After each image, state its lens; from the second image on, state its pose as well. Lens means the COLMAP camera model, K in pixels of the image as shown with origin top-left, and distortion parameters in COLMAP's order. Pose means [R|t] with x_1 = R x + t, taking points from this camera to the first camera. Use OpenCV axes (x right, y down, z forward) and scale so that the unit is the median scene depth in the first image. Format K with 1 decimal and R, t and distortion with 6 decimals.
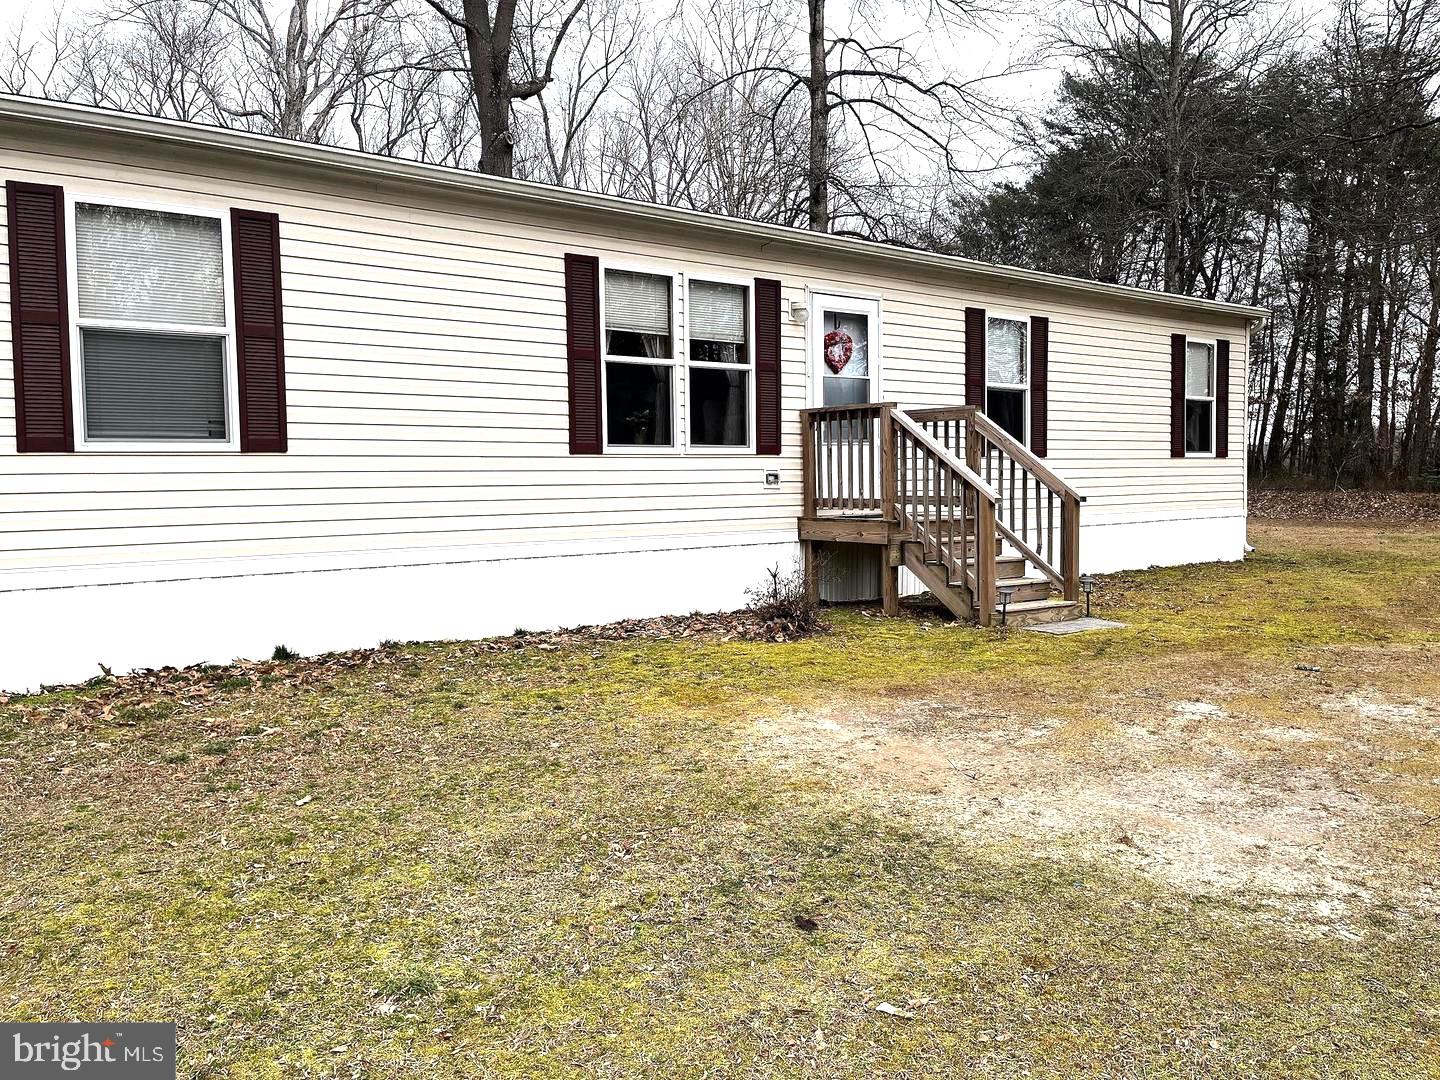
lens RADIAL K [[1094.7, 0, 720.1], [0, 1094.7, 522.4], [0, 0, 1]] dist [0.048622, -0.008524]
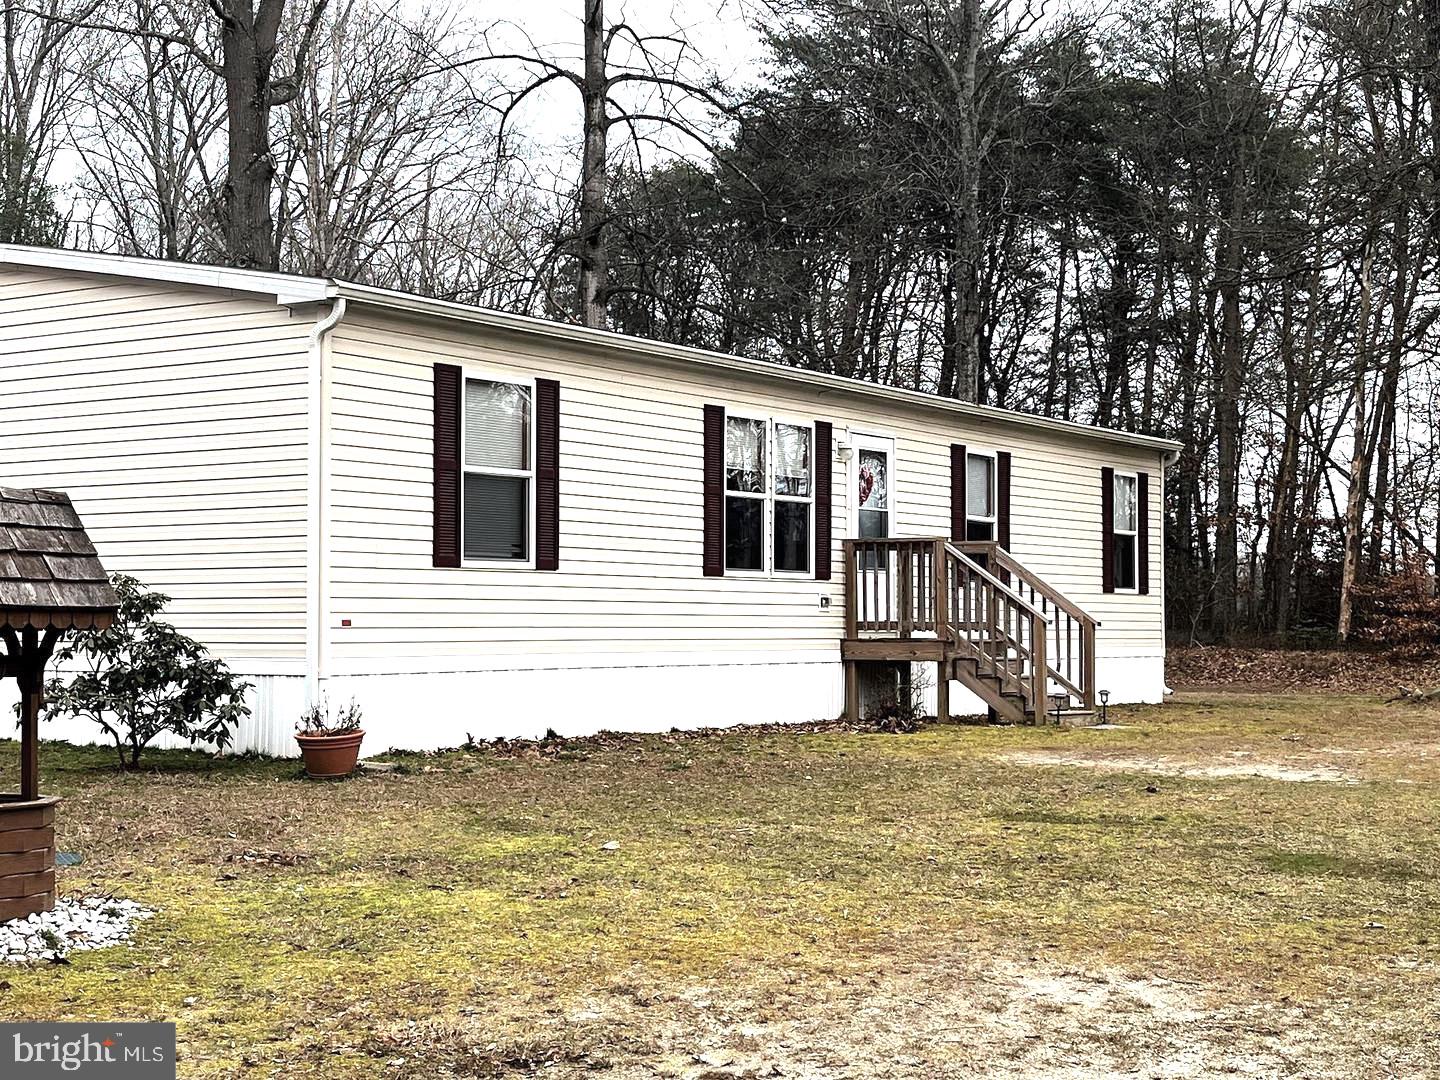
lens RADIAL K [[2120.1, 0, 720.1], [0, 2120.1, 540.5], [0, 0, 1]] dist [0.273189, 0.025066]
pose [[0.949230, 0.025615, 0.313539, -0.705652], [0.000906, 0.996453, -0.084150, 0.075219], [-0.314582, 0.080162, 0.945839, -0.954316]]
